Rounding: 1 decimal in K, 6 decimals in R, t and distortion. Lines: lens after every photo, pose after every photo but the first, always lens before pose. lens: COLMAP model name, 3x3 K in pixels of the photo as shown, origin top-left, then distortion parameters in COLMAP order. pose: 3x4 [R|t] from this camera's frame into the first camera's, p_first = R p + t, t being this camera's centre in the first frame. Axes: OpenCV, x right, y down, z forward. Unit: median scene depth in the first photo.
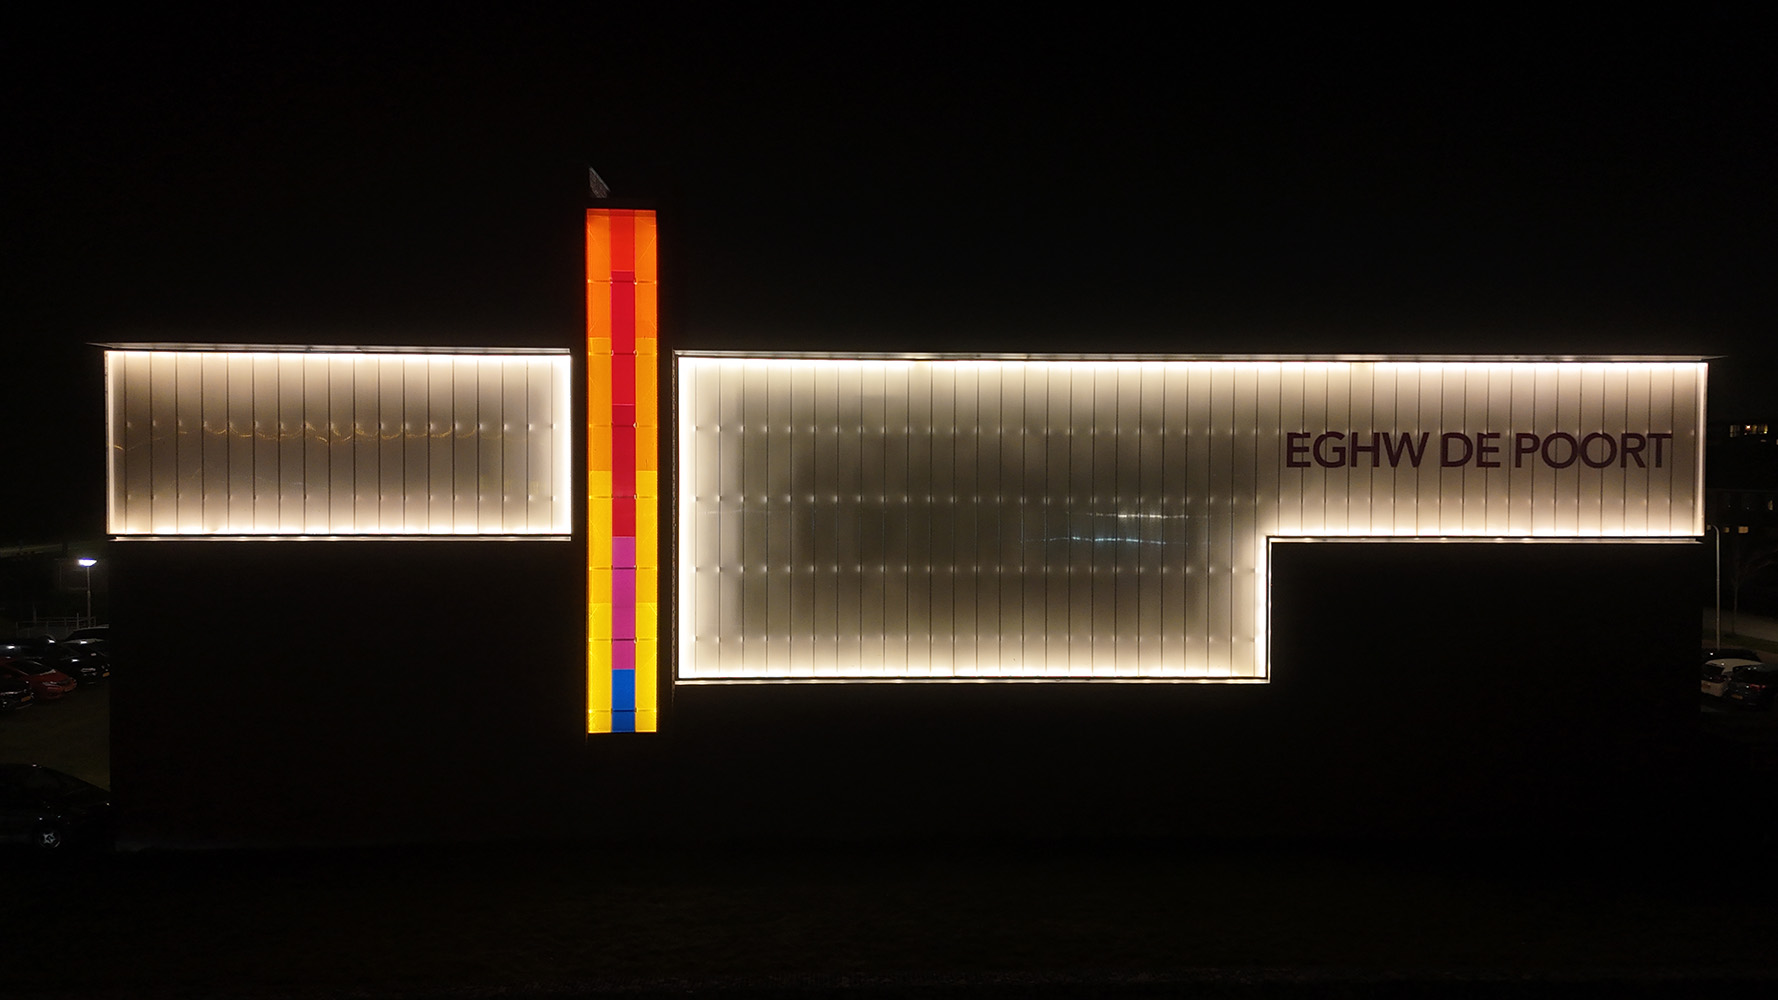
lens RADIAL K [[1310.1, 0, 895.9], [0, 1310.1, 499.4], [0, 0, 1]] dist [0.071299, -0.073942]
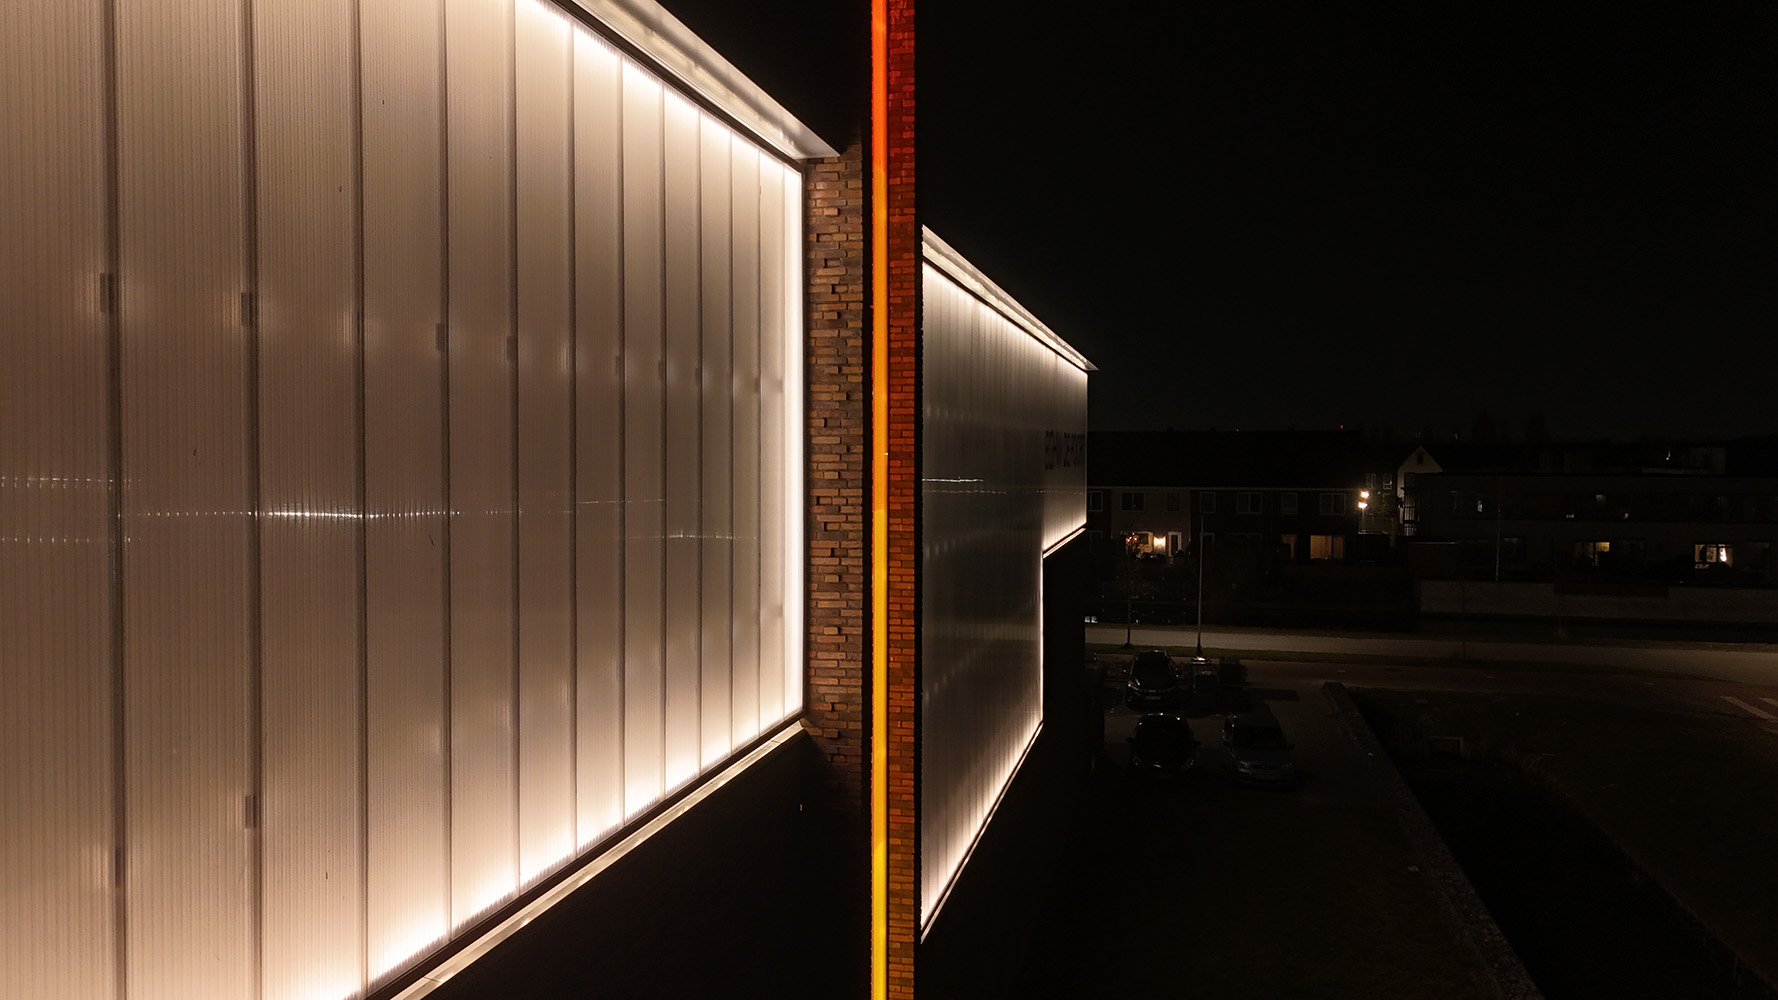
lens RADIAL K [[1310.1, 0, 893.4], [0, 1310.1, 504.0], [0, 0, 1]] dist [0.071299, -0.073942]
pose [[0.280663, -0.044922, 0.958754, -0.554888], [0.027783, 0.998866, 0.038668, -0.038156], [-0.959404, 0.015785, 0.281593, 0.873143]]
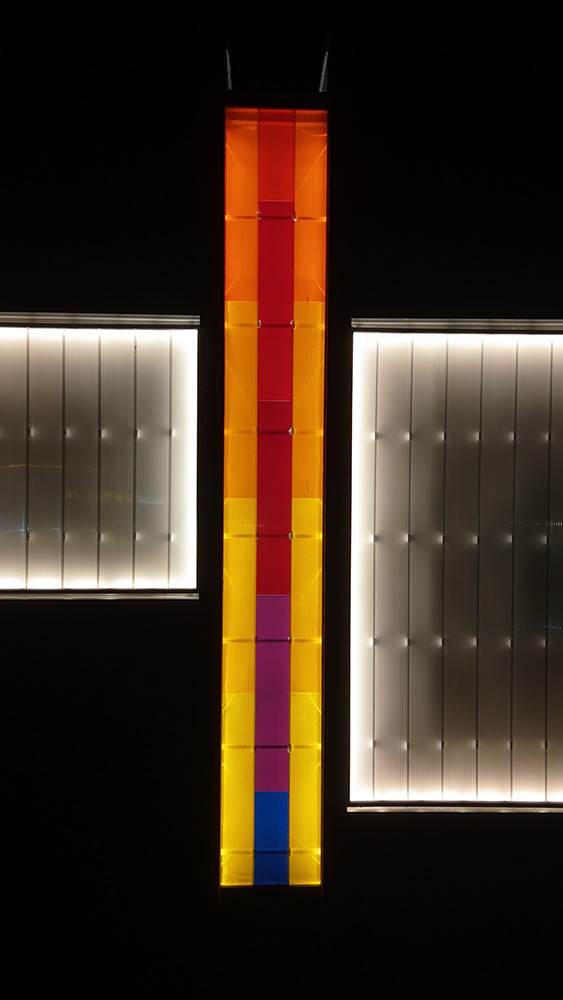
lens RADIAL K [[736.8, 0, 281.8], [0, 736.8, 504.1], [0, 0, 1]] dist [0.071299, -0.073942]
pose [[0.999393, 0.004345, -0.034553, -0.186708], [-0.004667, 0.999946, -0.009260, -0.014747], [0.034511, 0.009416, 0.999360, 0.607493]]
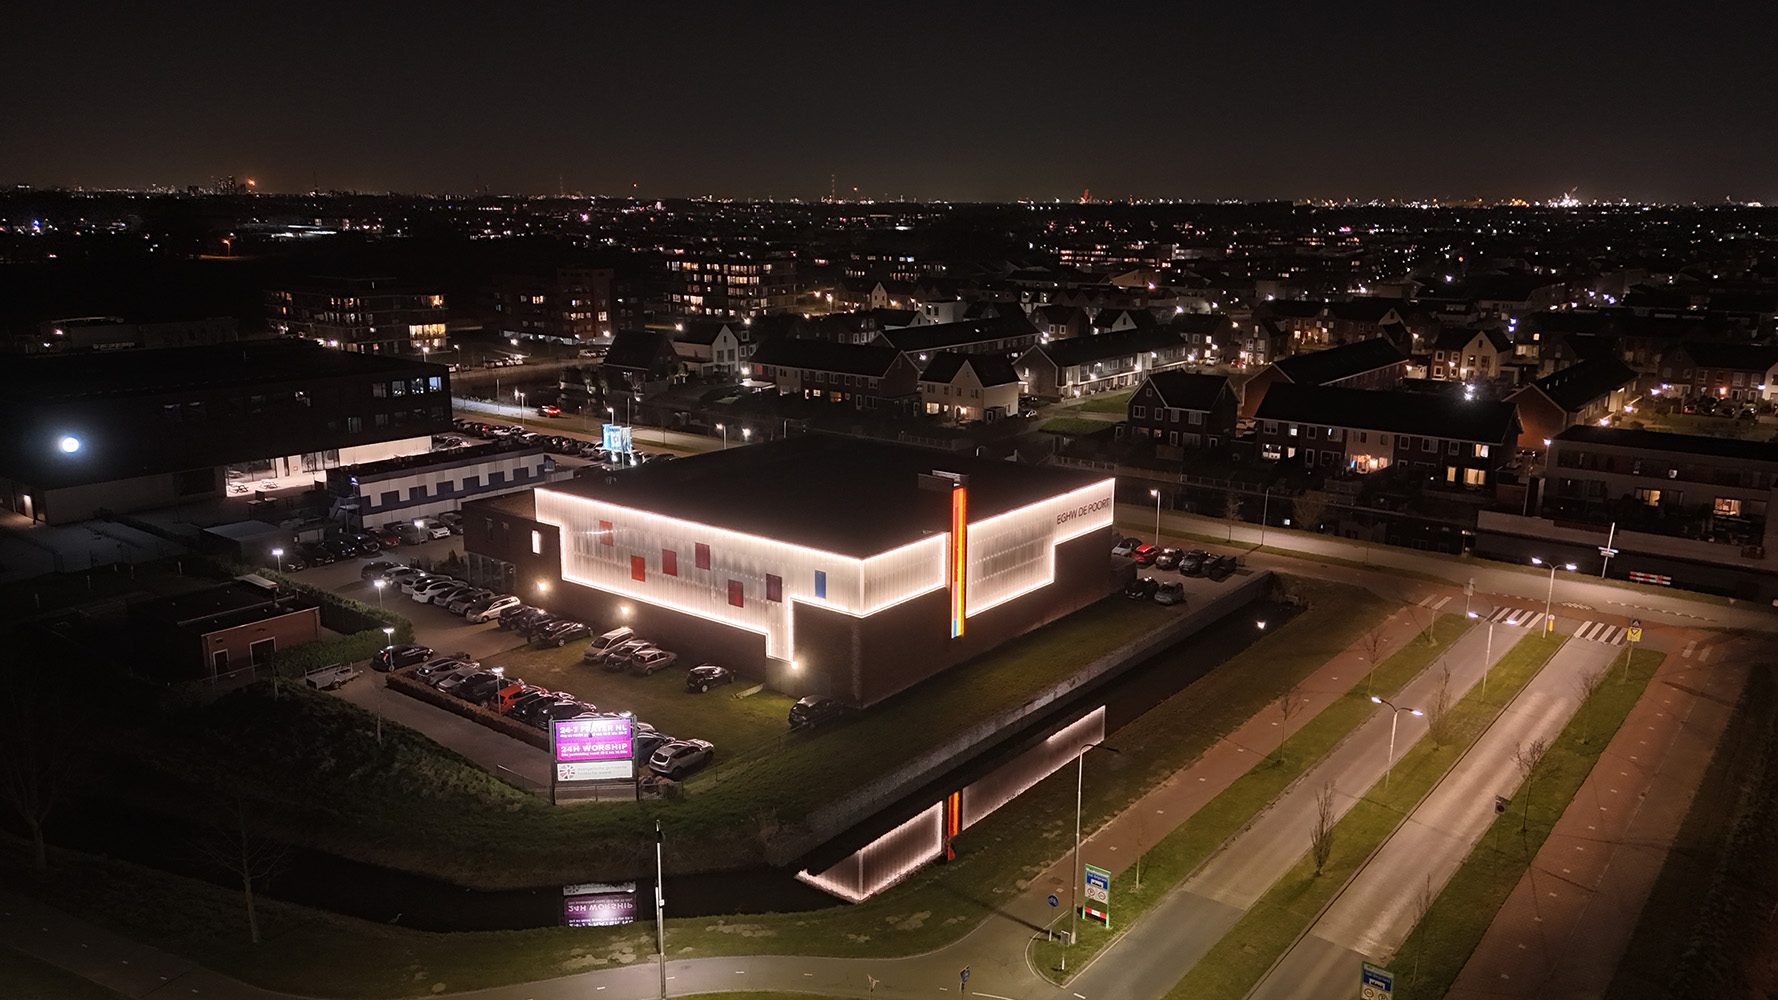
lens RADIAL K [[1310.1, 0, 892.8], [0, 1310.1, 497.3], [0, 0, 1]] dist [0.071299, -0.073942]
pose [[0.658716, -0.165423, 0.733982, -2.747705], [0.019648, 0.978980, 0.203007, -0.872240], [-0.752135, -0.119303, 0.648120, -1.049020]]
